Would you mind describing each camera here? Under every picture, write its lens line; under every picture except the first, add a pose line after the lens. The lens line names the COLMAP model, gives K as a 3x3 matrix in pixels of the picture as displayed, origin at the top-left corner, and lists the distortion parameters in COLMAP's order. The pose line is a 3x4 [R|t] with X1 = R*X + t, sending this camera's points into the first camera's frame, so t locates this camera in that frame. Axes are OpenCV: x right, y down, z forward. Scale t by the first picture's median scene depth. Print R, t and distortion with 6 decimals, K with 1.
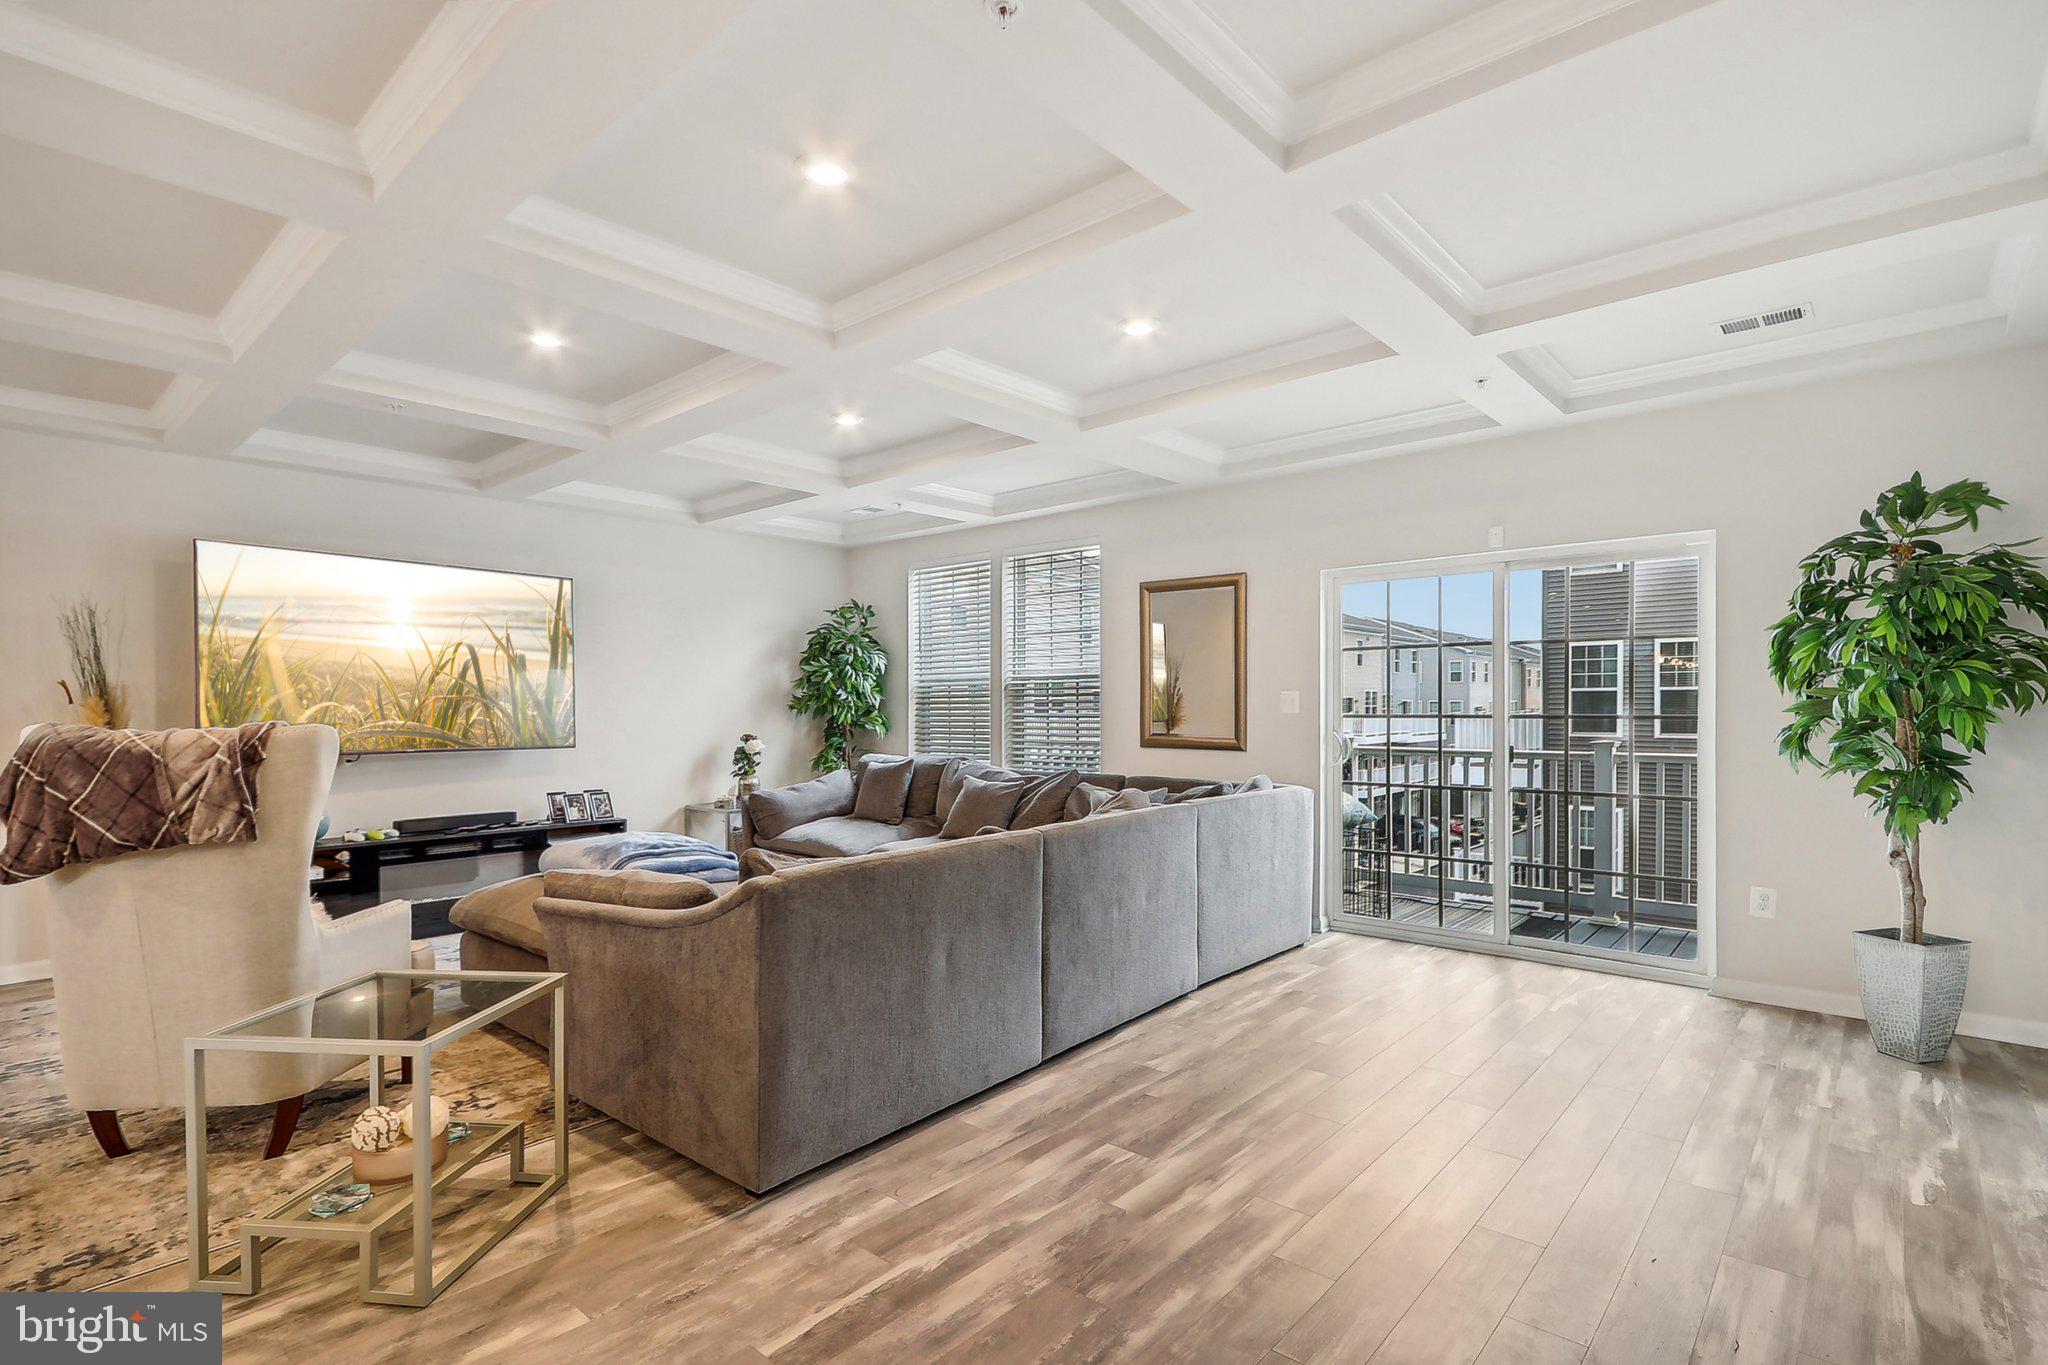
lens RADIAL K [[962.0, 0, 1020.9], [0, 962.0, 709.6], [0, 0, 1]] dist [0.001390, 0.000032]
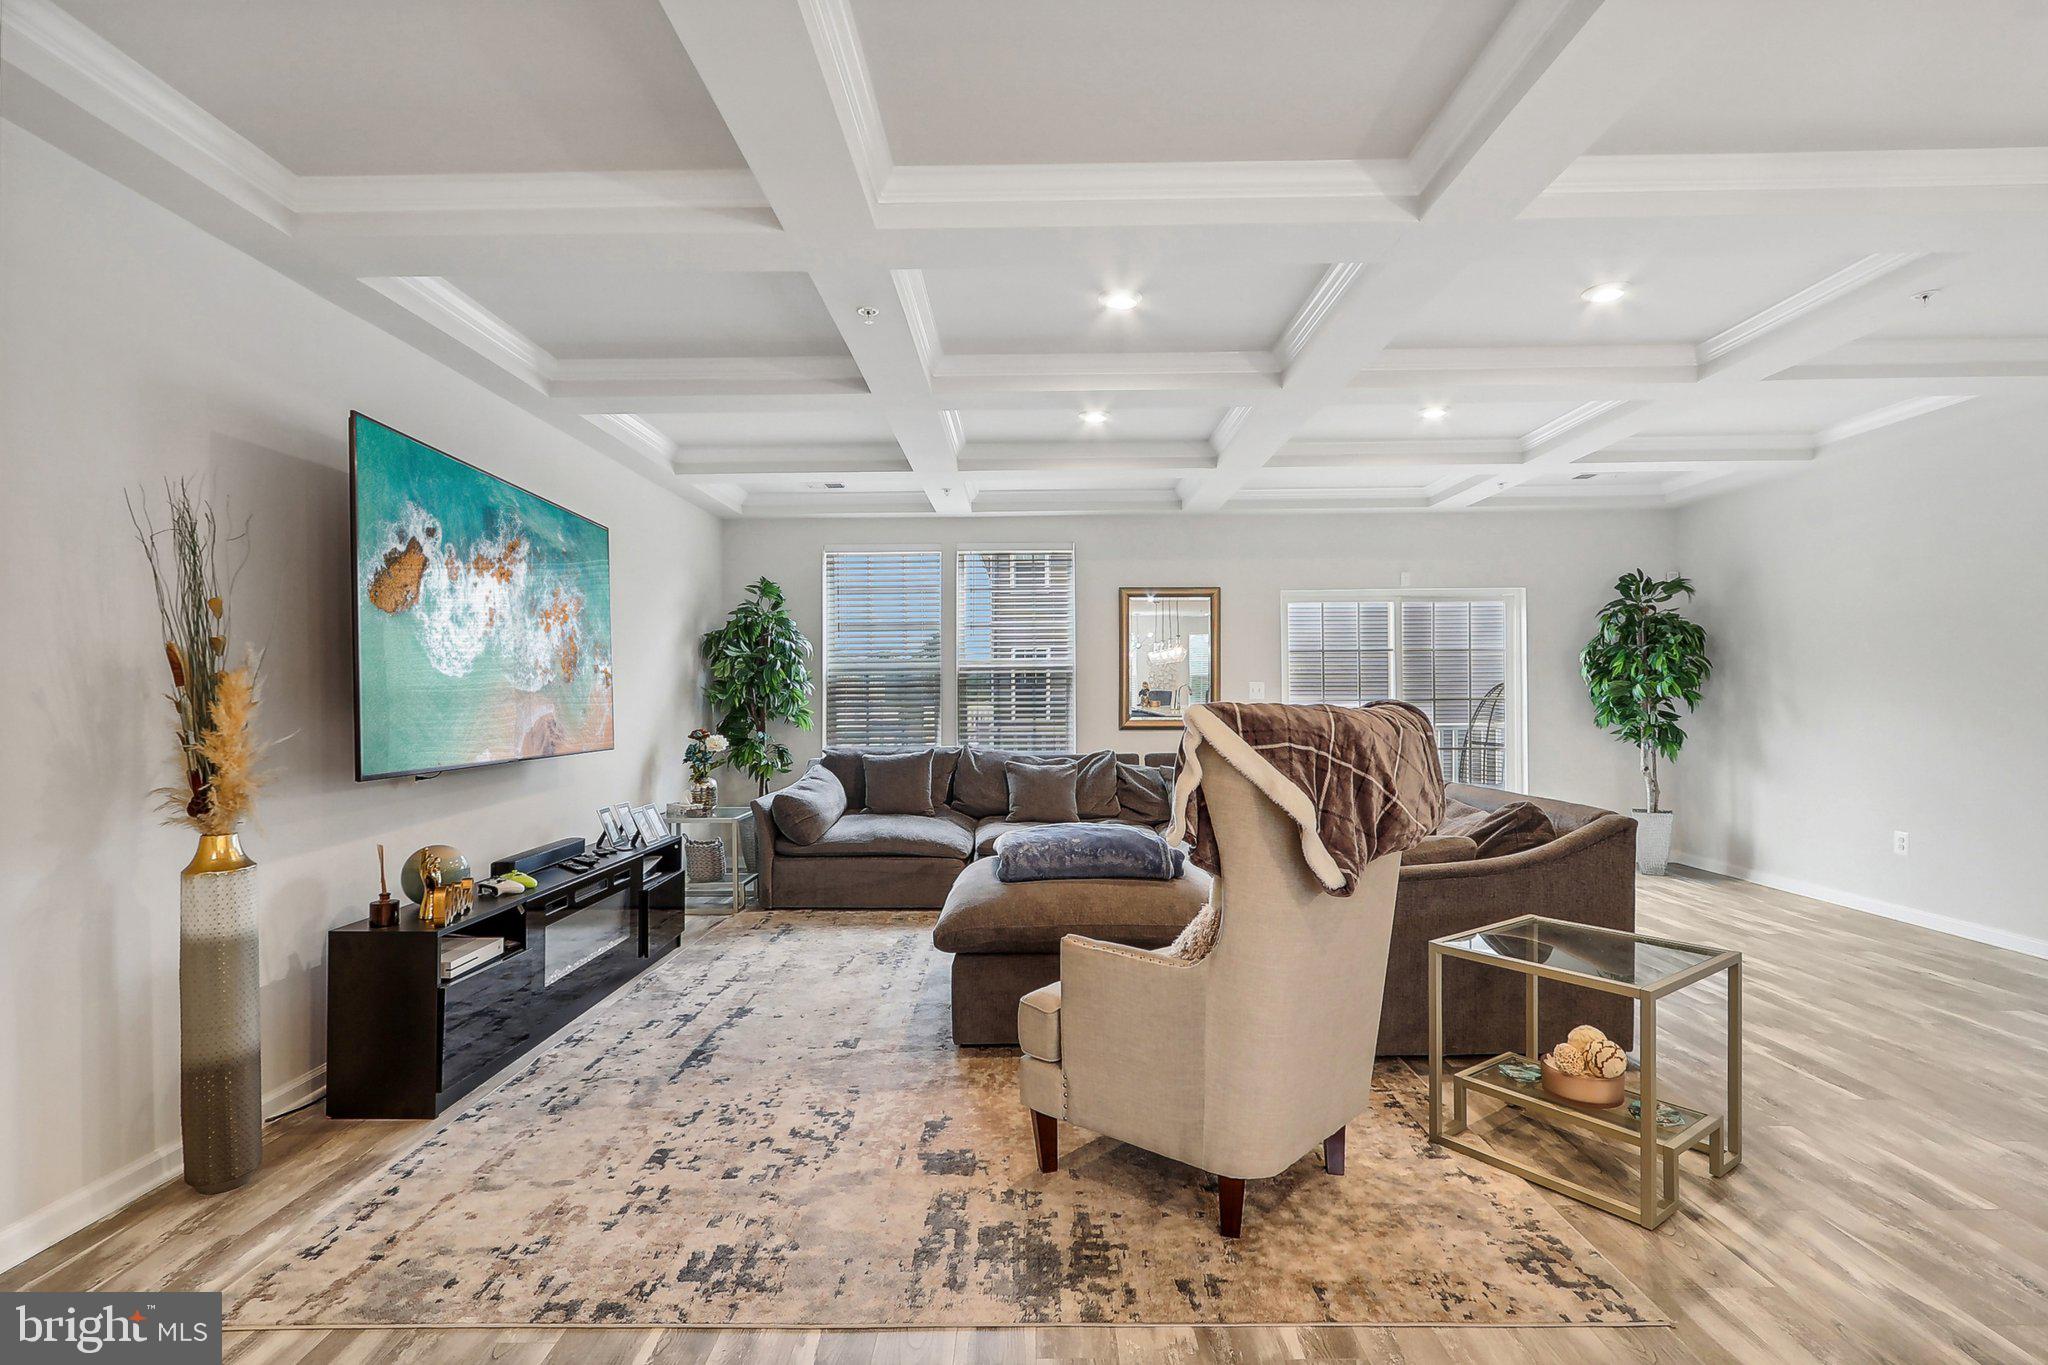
lens RADIAL K [[962.0, 0, 1019.9], [0, 962.0, 688.5], [0, 0, 1]] dist [0.001390, 0.000032]
pose [[0.754031, 0.002935, 0.656833, -1.109294], [0.009901, 0.999826, -0.015834, 0.008490], [-0.656765, 0.018442, 0.753870, 0.320330]]
